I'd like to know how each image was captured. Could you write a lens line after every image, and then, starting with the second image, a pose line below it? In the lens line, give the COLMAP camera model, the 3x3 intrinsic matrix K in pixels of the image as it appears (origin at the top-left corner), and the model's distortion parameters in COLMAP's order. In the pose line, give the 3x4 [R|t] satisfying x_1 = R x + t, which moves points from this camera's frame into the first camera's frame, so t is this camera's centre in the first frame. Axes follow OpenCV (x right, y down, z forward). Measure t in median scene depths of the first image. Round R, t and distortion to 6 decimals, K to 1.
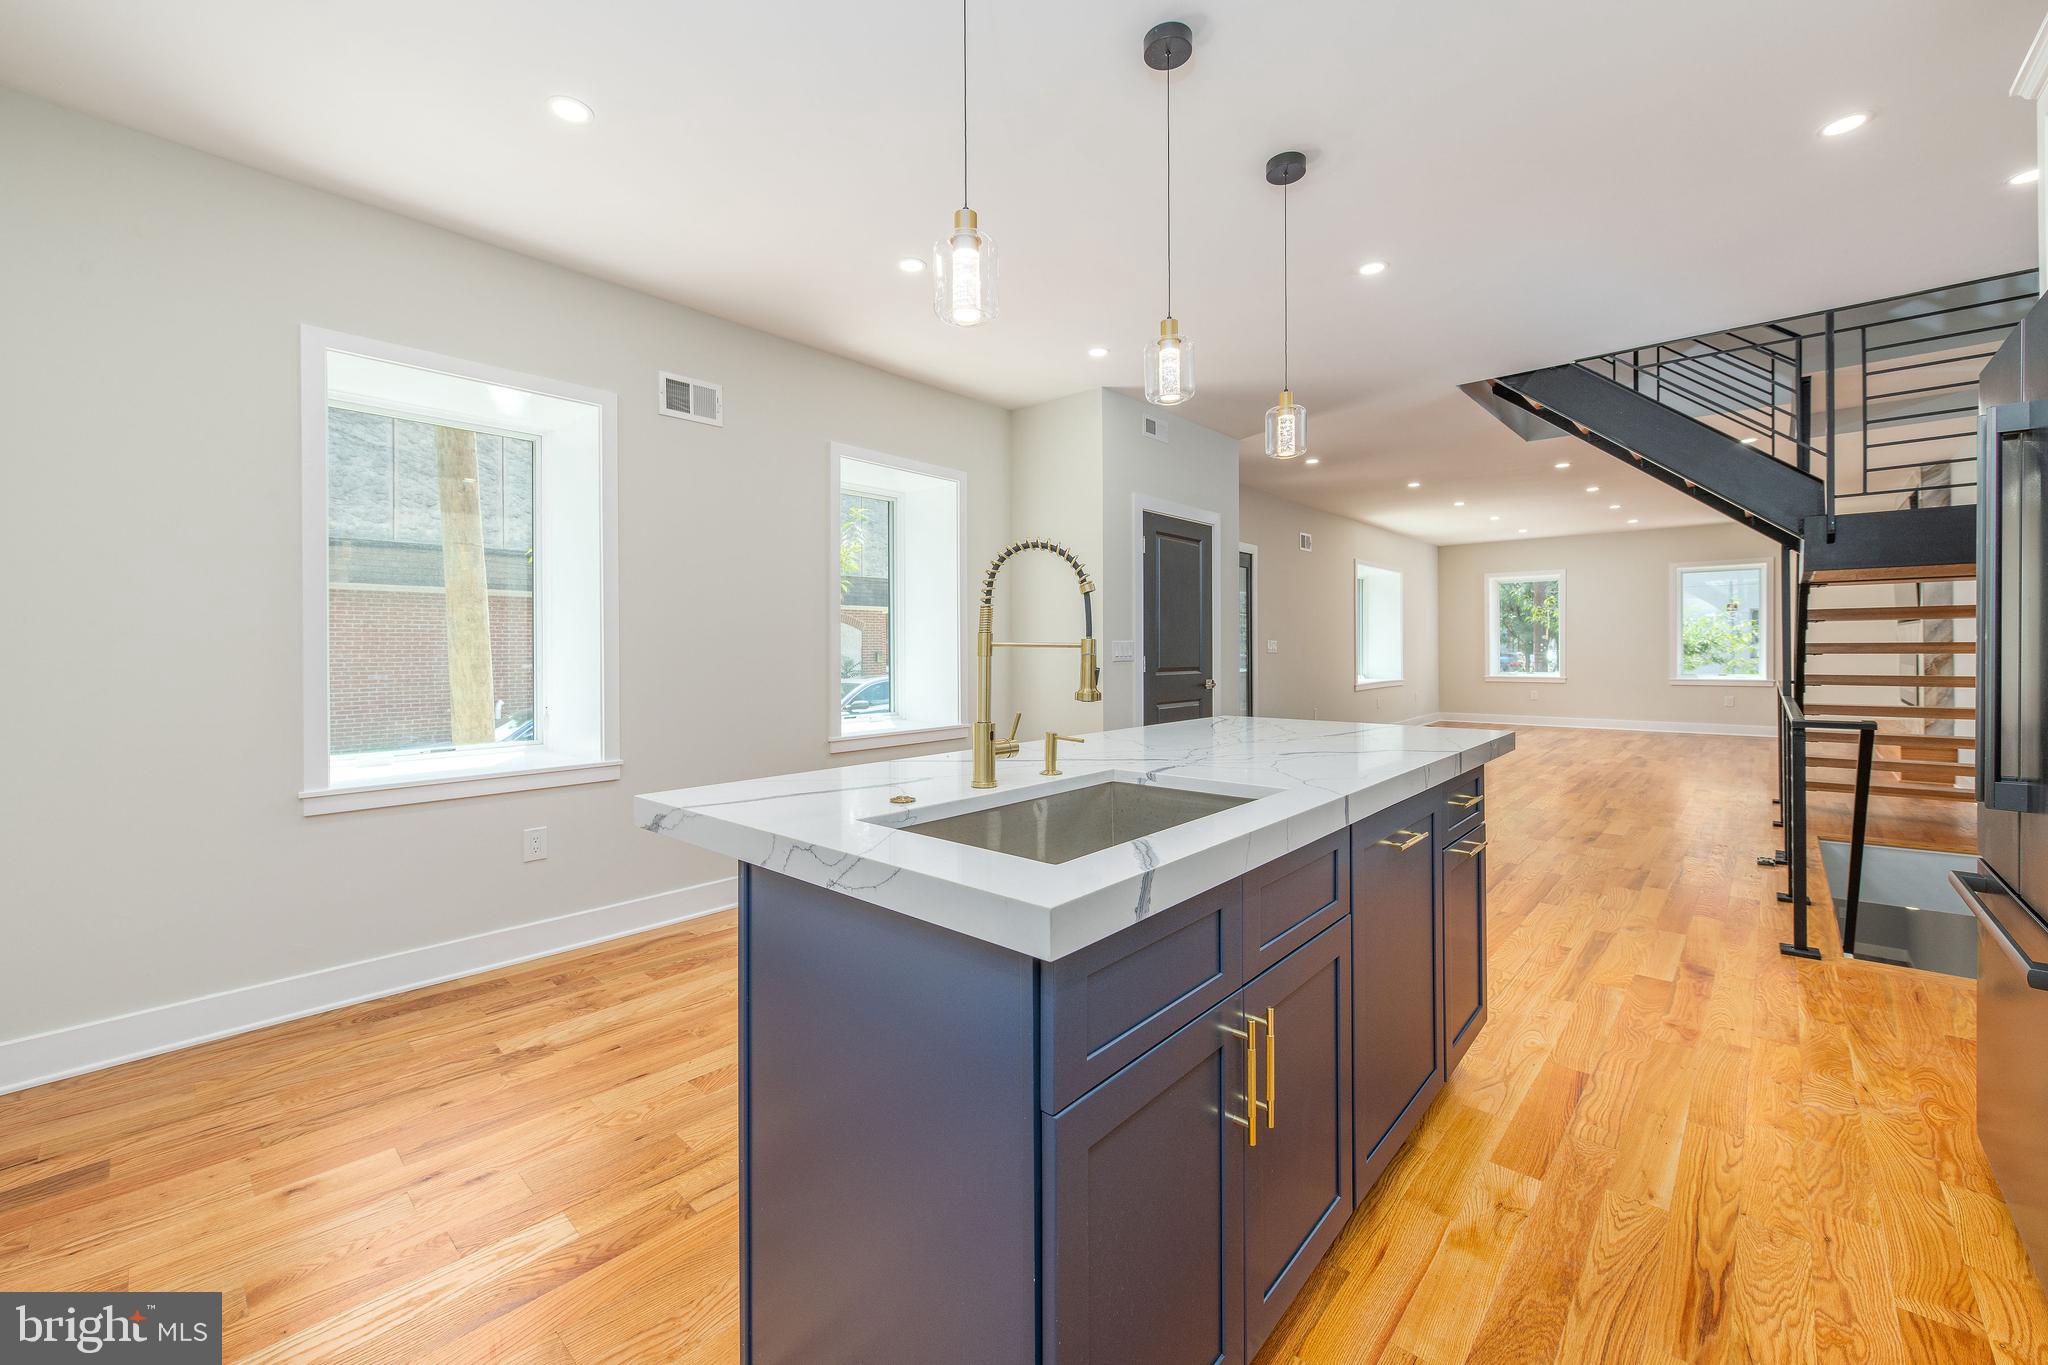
lens RADIAL K [[811.9, 0, 1017.3], [0, 811.9, 651.8], [0, 0, 1]] dist [0.007403, -0.003744]
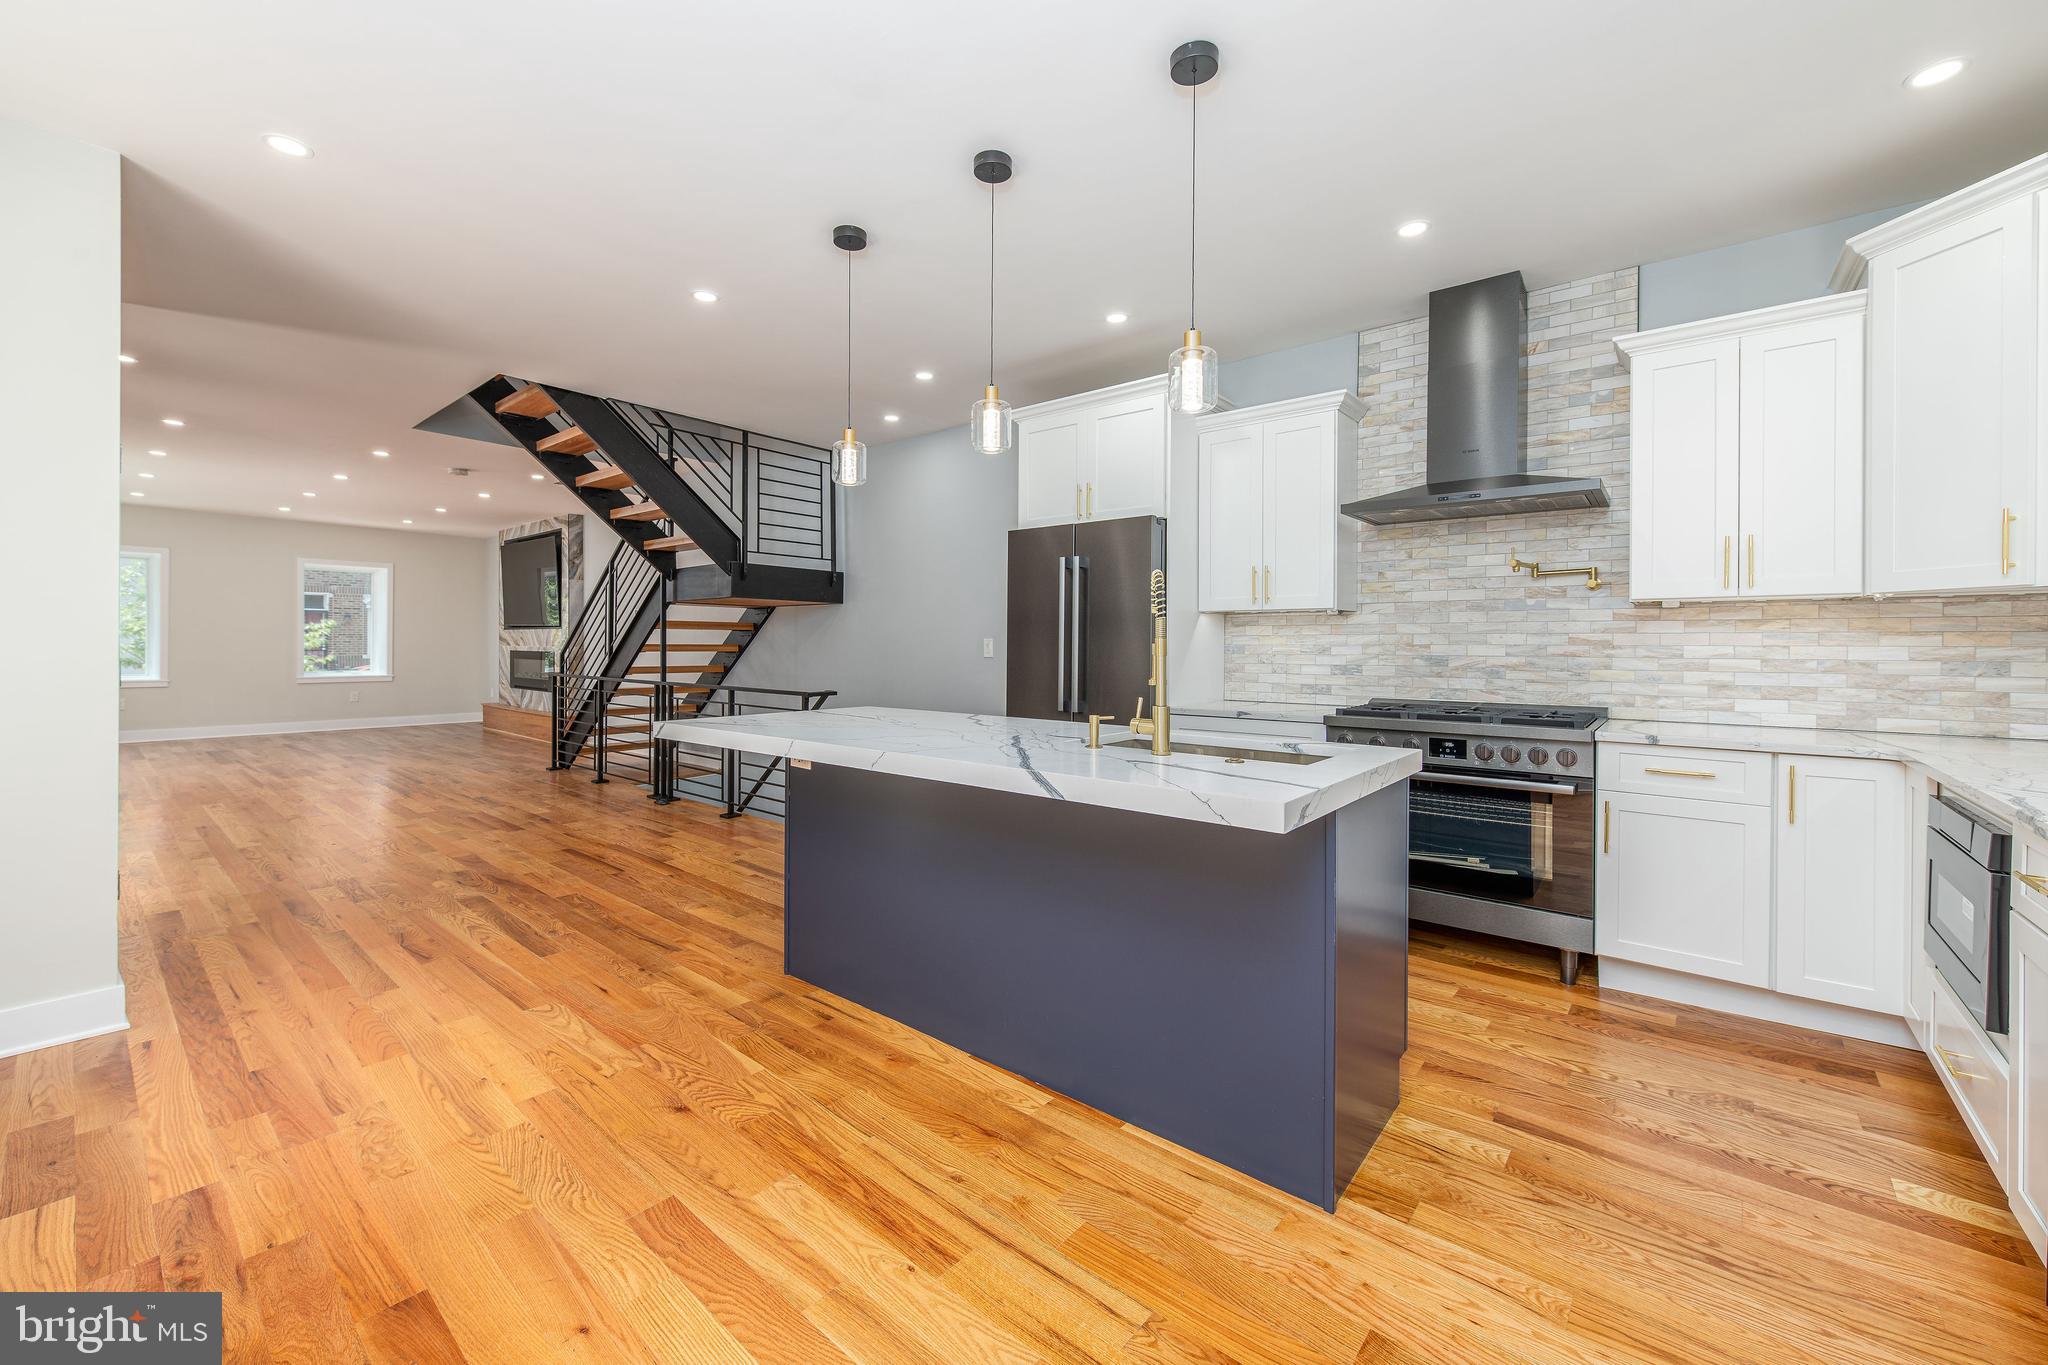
lens RADIAL K [[811.9, 0, 1013.2], [0, 811.9, 648.7], [0, 0, 1]] dist [0.007403, -0.003744]
pose [[-0.040262, 0.001259, 0.999188, -0.834799], [-0.001477, 0.999998, -0.001320, -0.002259], [-0.999188, -0.001529, -0.040260, 0.797741]]
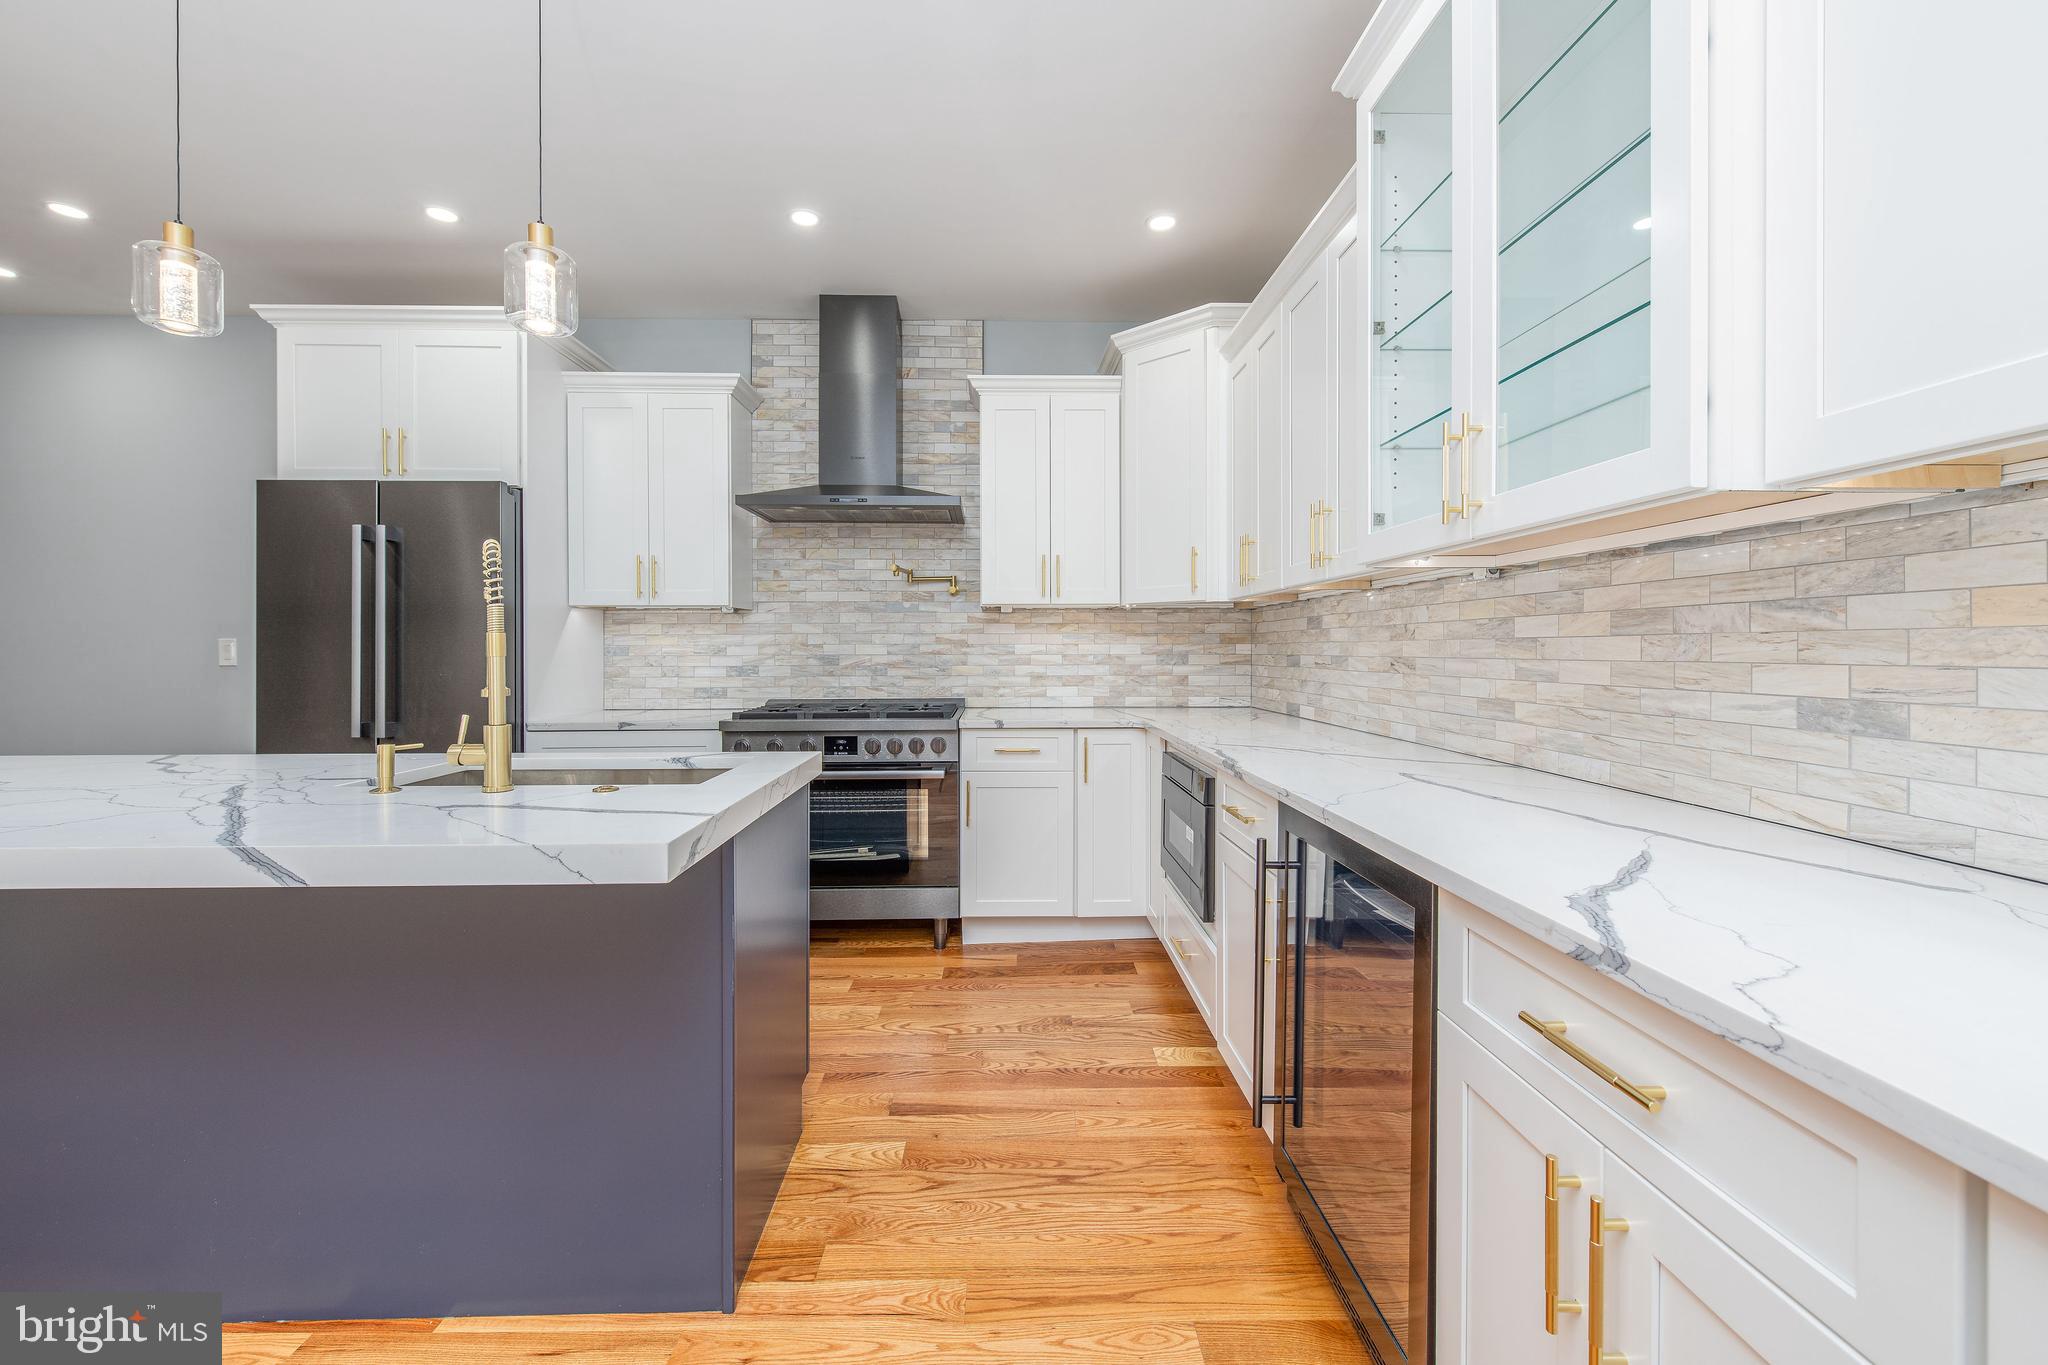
lens RADIAL K [[811.9, 0, 1017.4], [0, 811.9, 650.8], [0, 0, 1]] dist [0.007403, -0.003744]
pose [[-0.686775, 0.005505, 0.726849, -0.725929], [0.007810, 0.999969, -0.000194, 0.002472], [-0.726828, 0.005543, -0.686797, 0.750545]]
